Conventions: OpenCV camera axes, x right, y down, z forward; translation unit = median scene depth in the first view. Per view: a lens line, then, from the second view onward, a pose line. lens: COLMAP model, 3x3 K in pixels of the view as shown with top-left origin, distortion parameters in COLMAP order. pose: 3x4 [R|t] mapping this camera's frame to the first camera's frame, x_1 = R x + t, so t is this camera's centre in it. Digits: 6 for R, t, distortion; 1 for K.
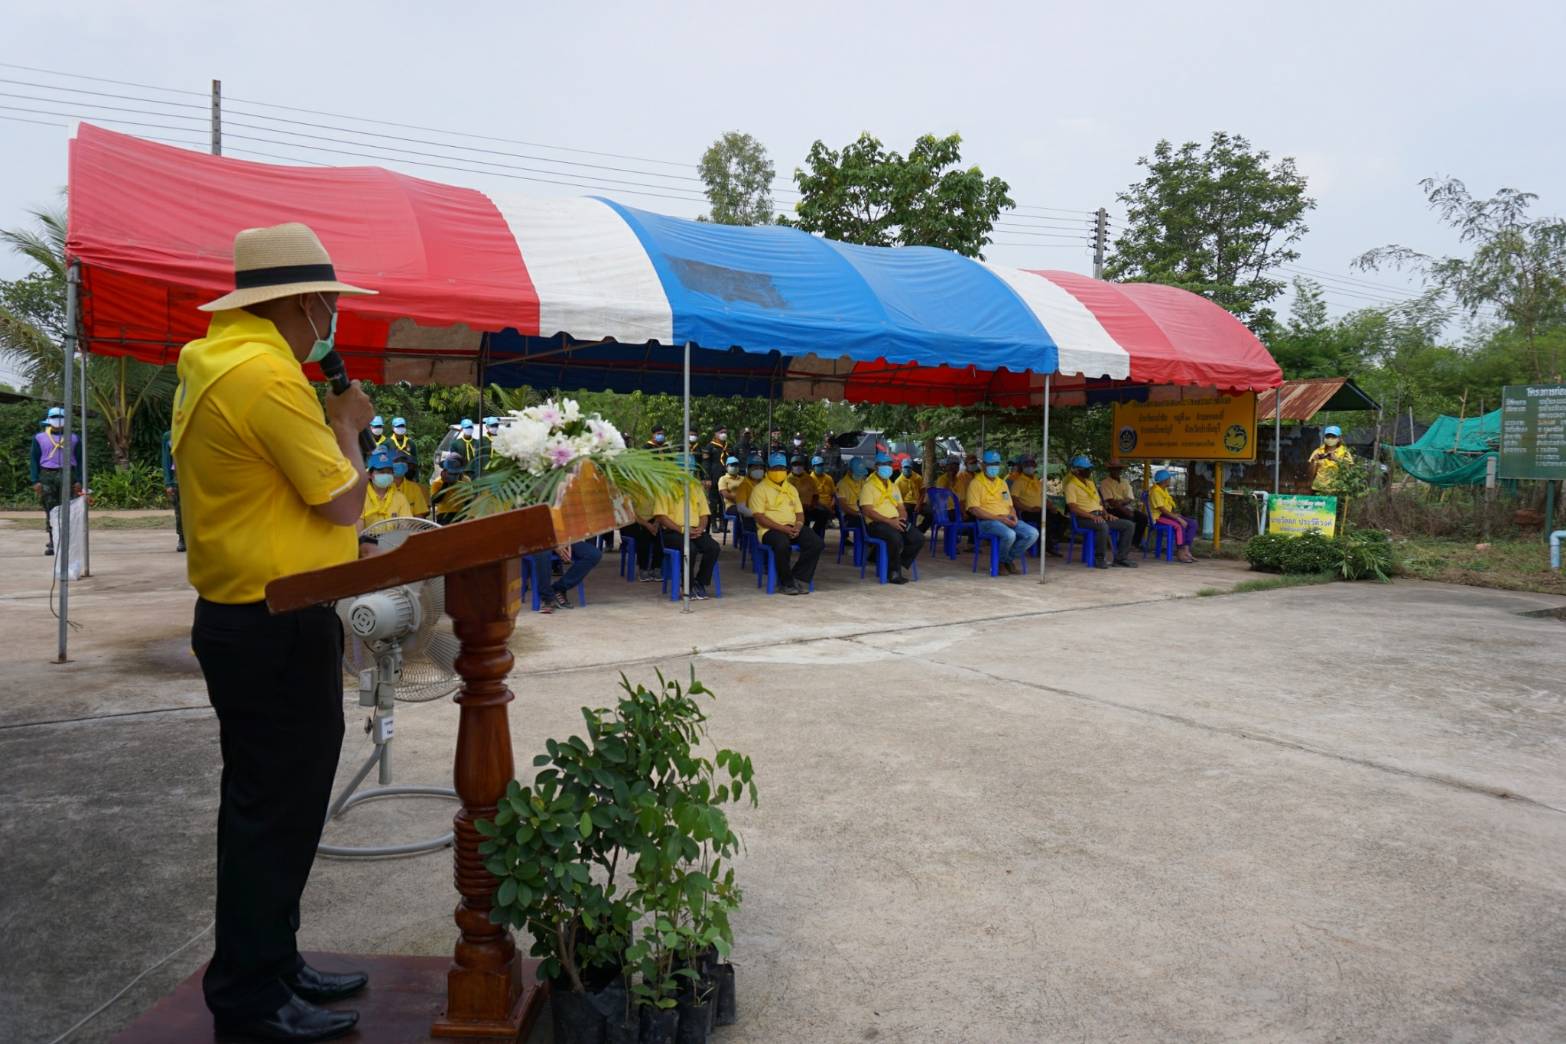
lens RADIAL K [[1115.9, 0, 798.0], [0, 1115.9, 516.3], [0, 0, 1]] dist [-0.047627, 0.004506]
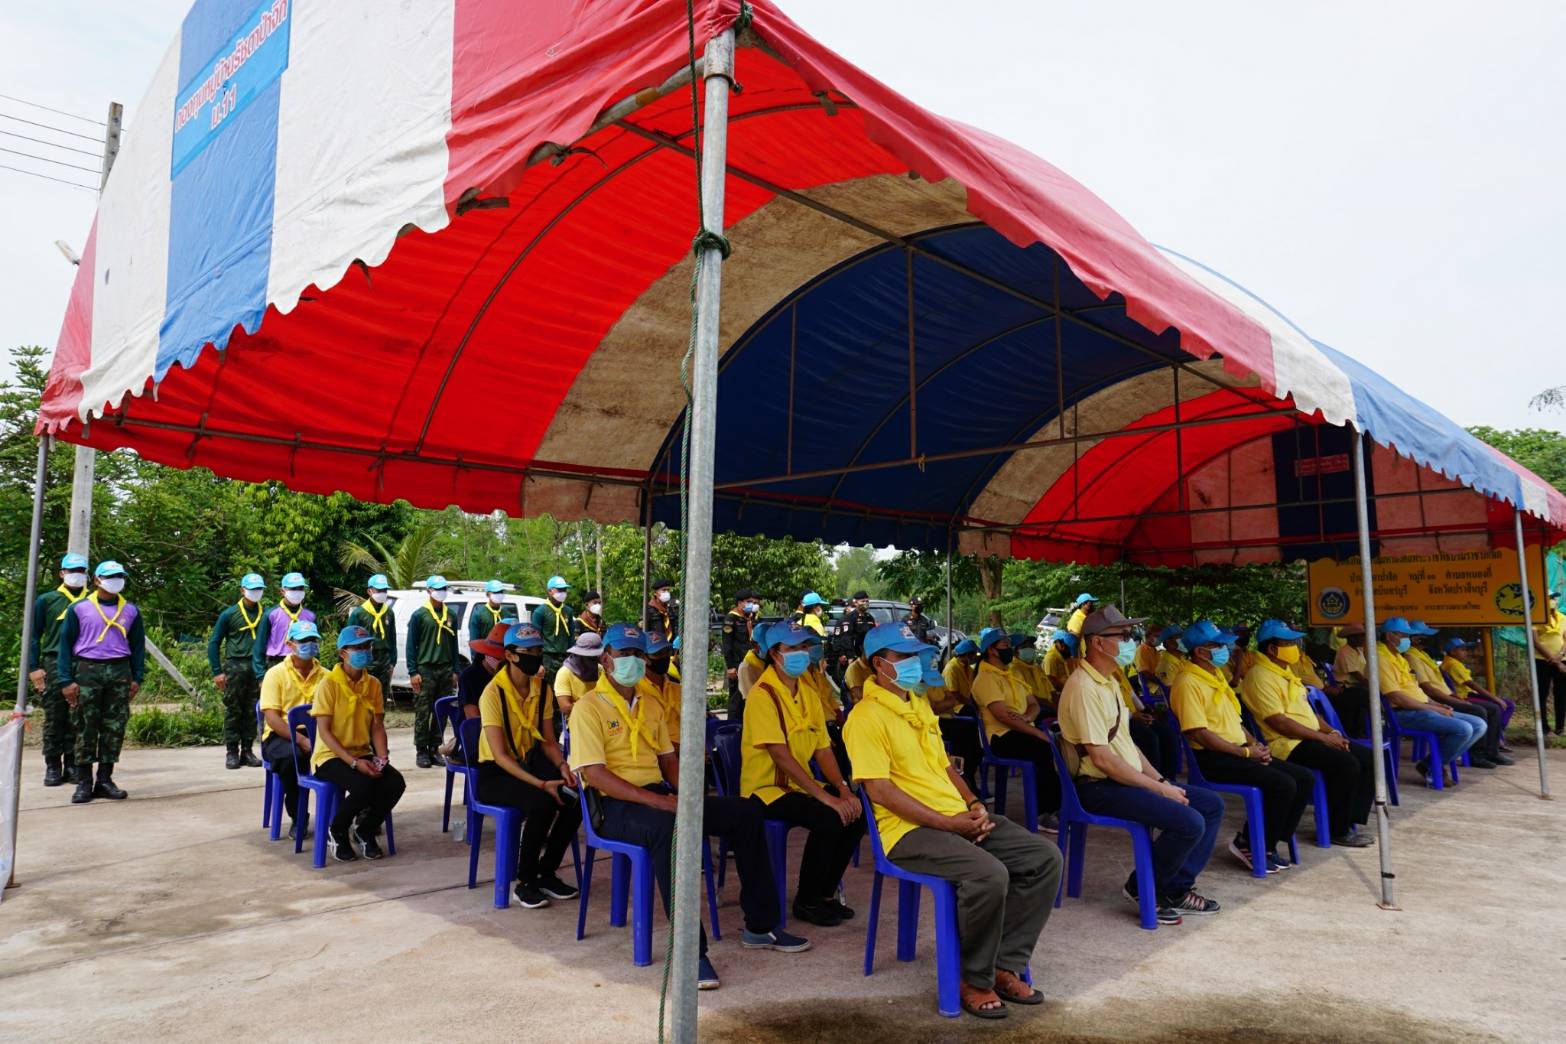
lens RADIAL K [[1115.9, 0, 798.0], [0, 1115.9, 516.3], [0, 0, 1]] dist [-0.047627, 0.004506]
pose [[0.973850, 0.012356, 0.226856, -0.469604], [0.022856, 0.988126, -0.151939, -0.028828], [-0.226039, 0.153151, 0.962004, 0.473499]]
